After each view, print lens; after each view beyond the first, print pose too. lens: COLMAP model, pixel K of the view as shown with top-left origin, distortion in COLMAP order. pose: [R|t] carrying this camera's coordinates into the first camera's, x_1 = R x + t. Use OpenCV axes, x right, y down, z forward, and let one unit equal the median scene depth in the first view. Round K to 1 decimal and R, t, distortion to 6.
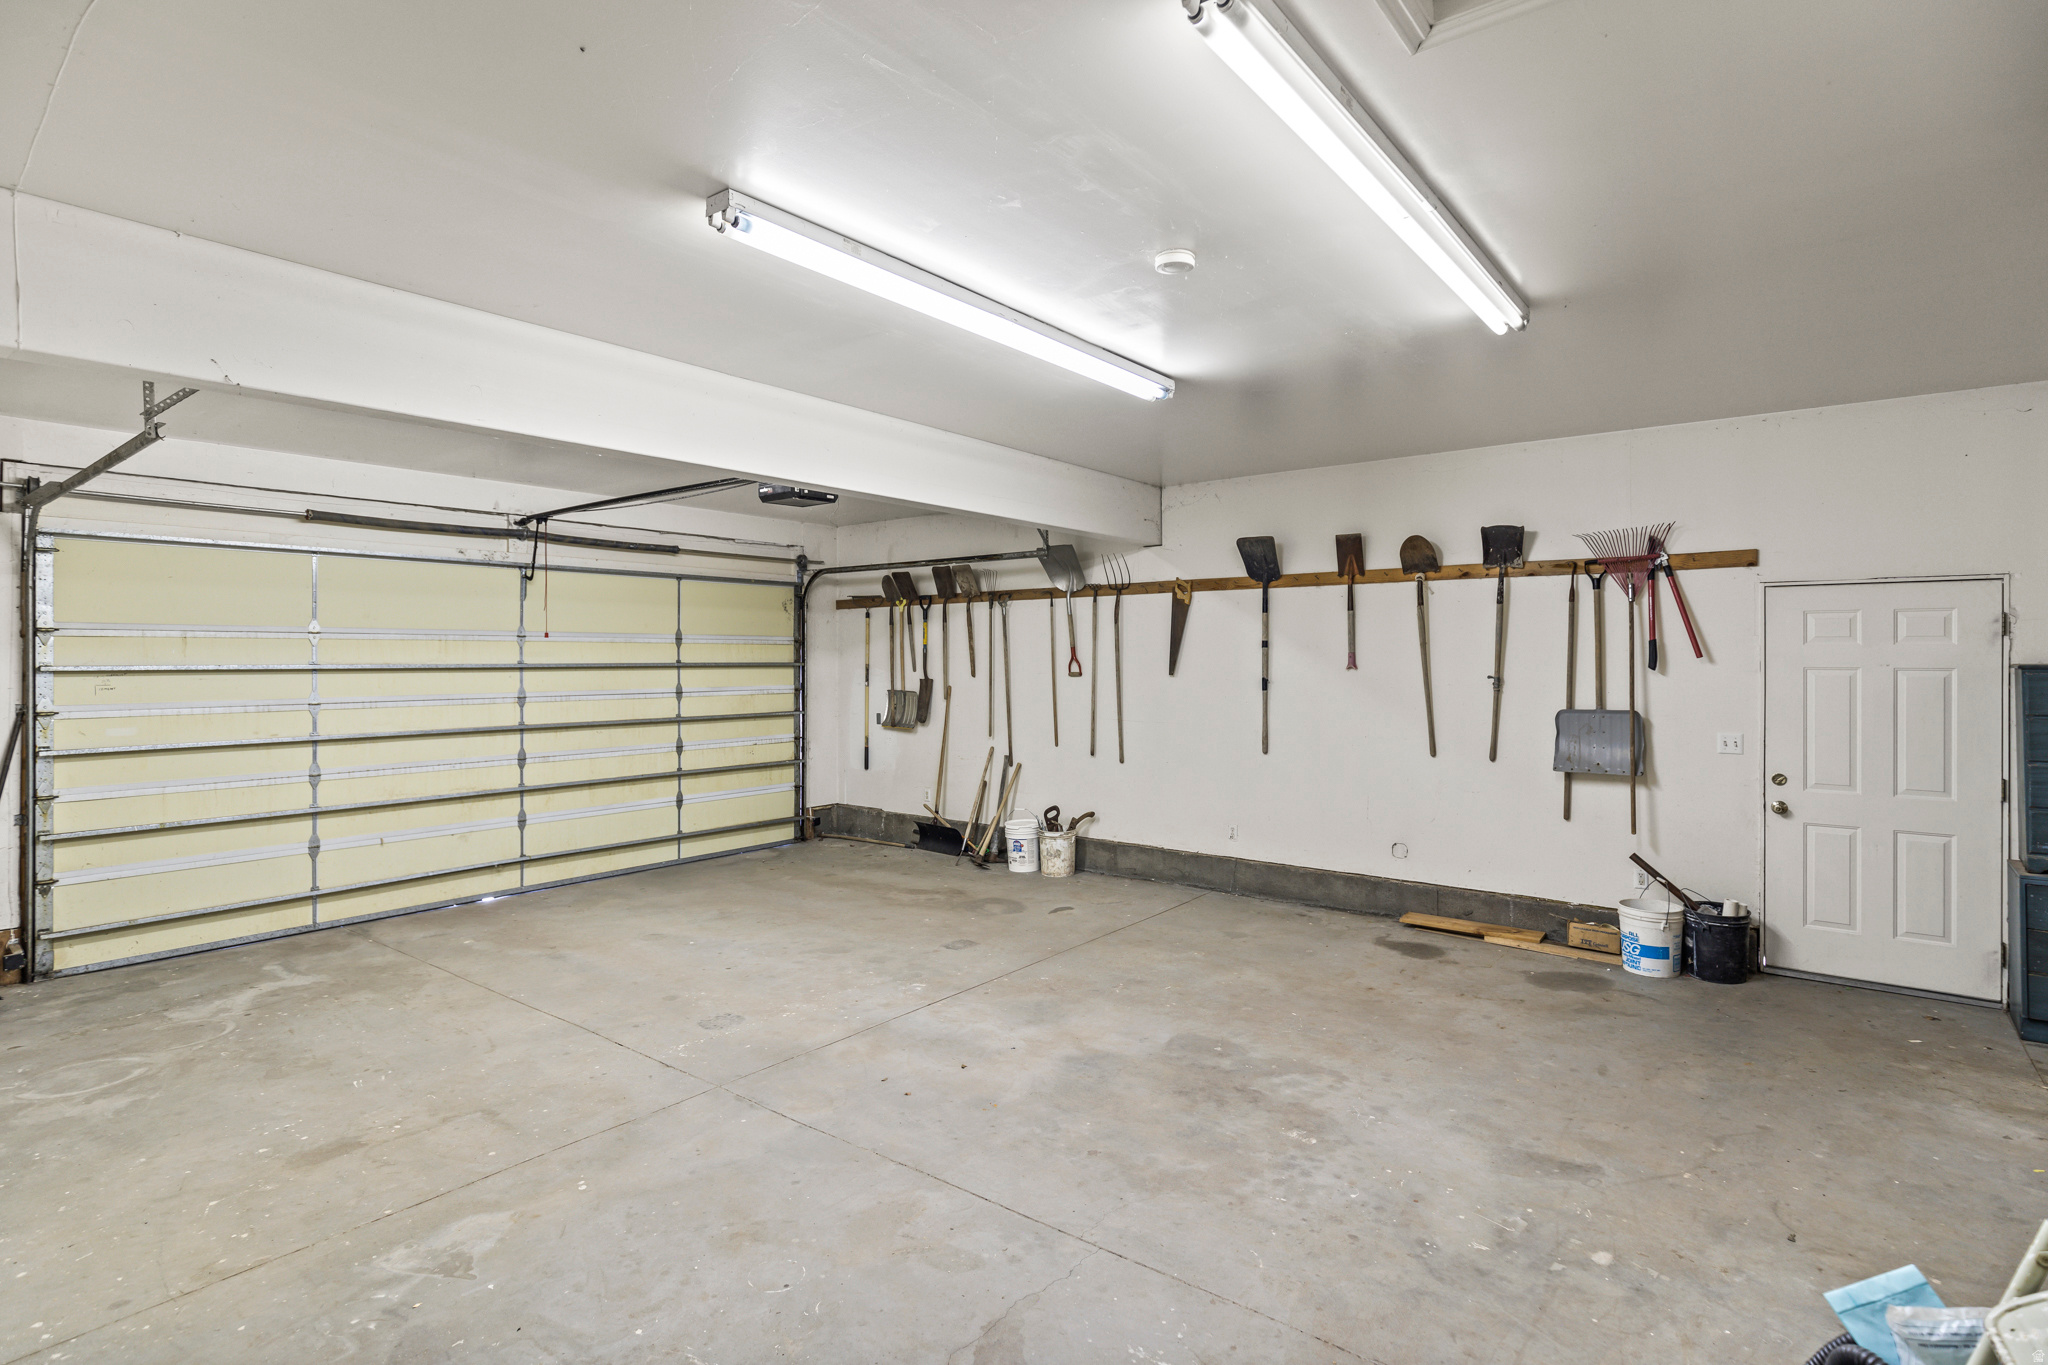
lens RADIAL K [[1005.7, 0, 1023.9], [0, 1005.7, 674.8], [0, 0, 1]] dist [-0.000969, -0.000345]
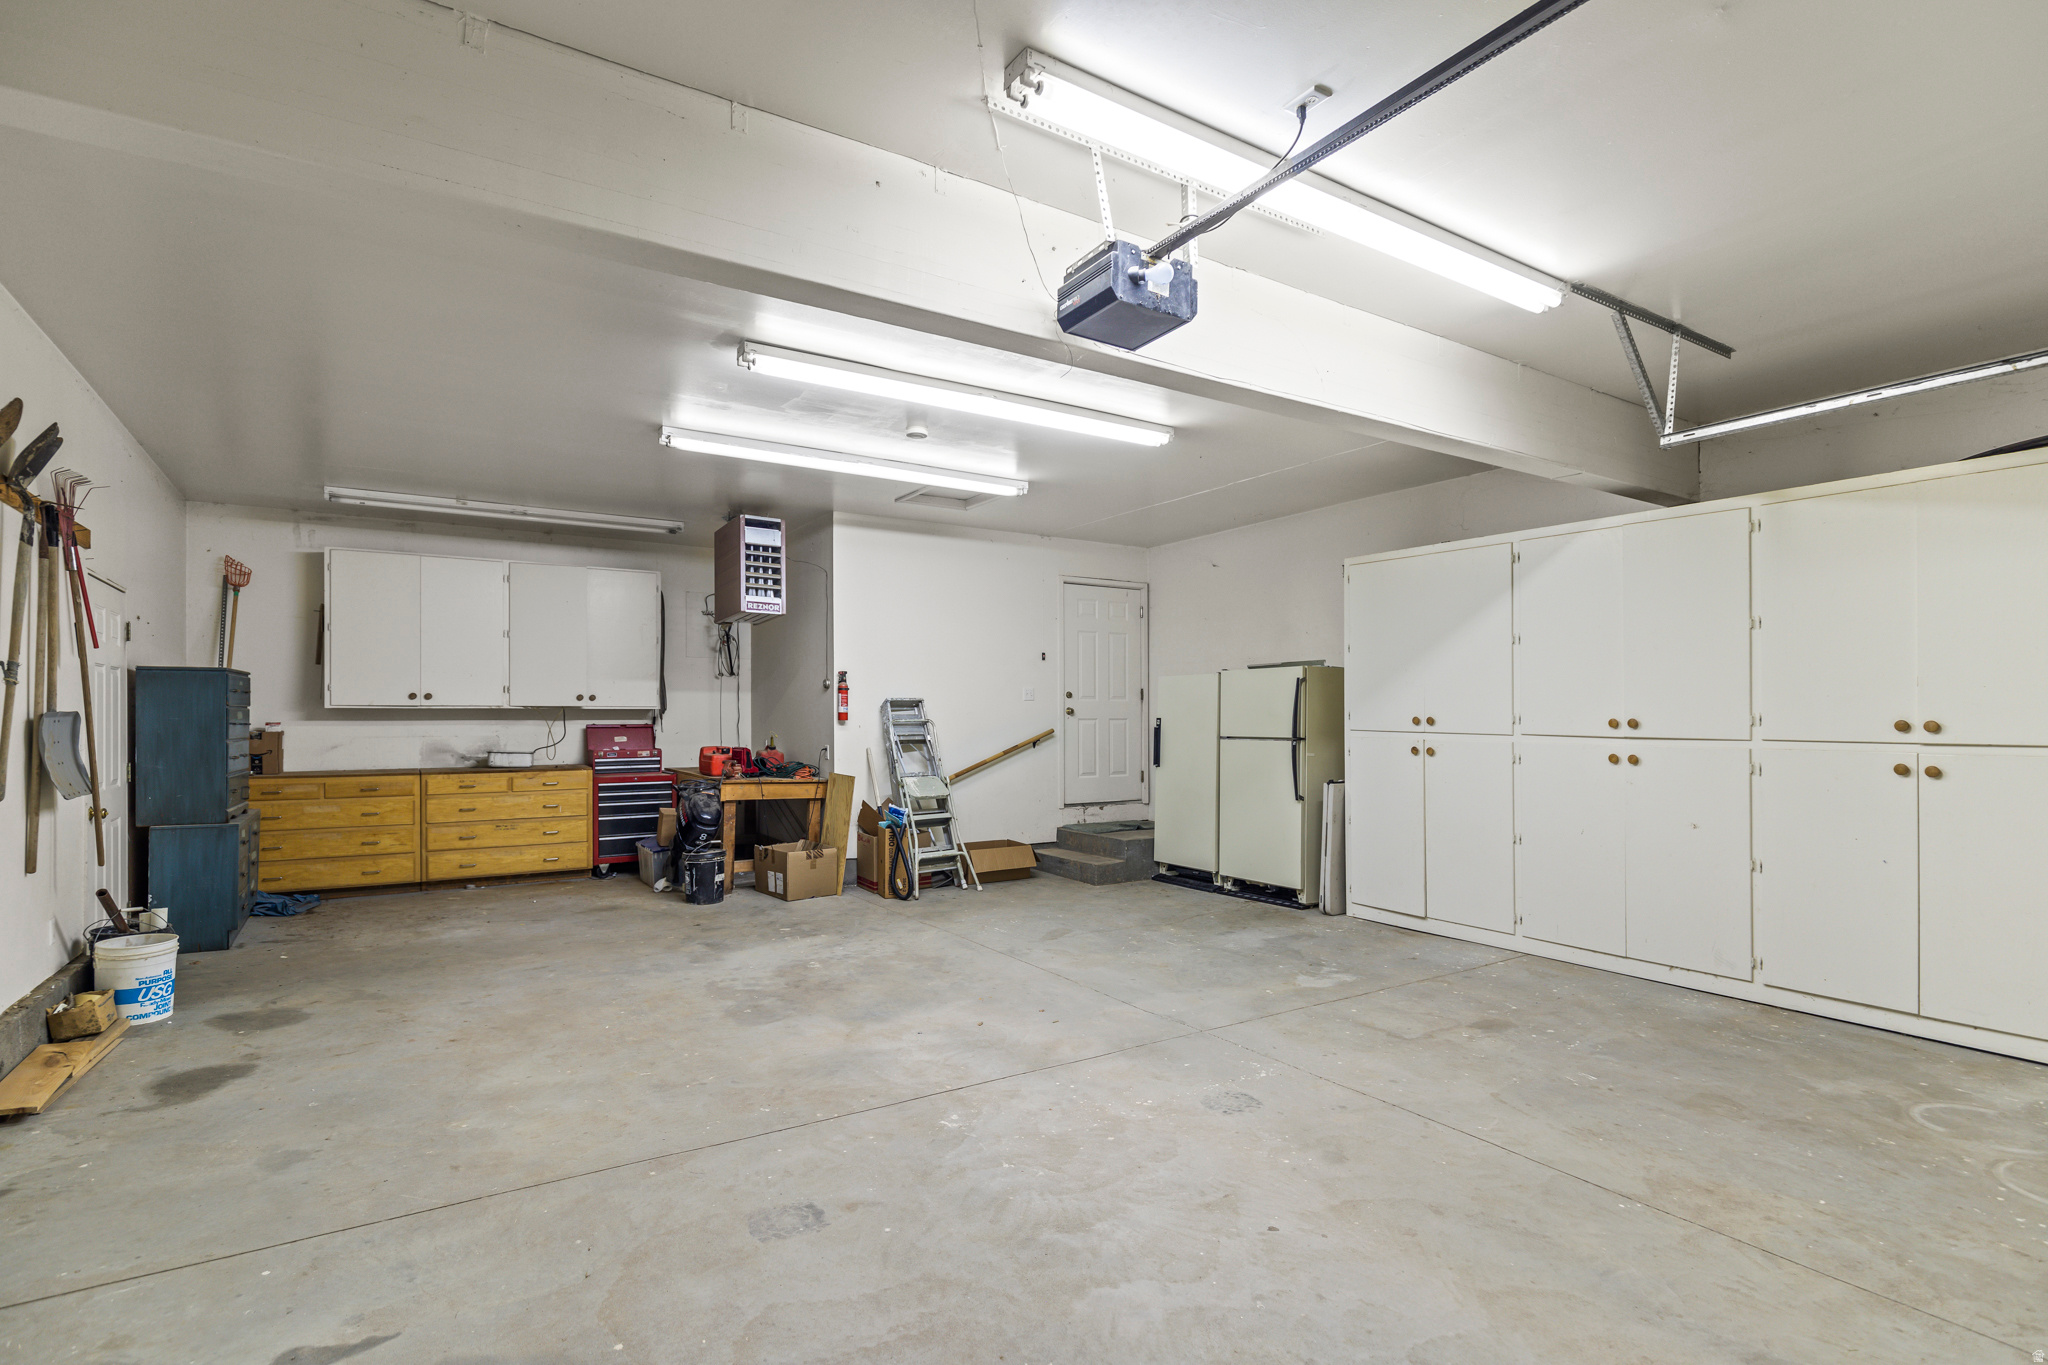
lens RADIAL K [[1005.7, 0, 1024.6], [0, 1005.7, 693.0], [0, 0, 1]] dist [-0.000969, -0.000345]
pose [[-0.947448, 0.011728, 0.319694, -0.443412], [0.009492, 0.999918, -0.008550, 0.045885], [-0.319769, -0.005066, -0.947482, 1.967495]]
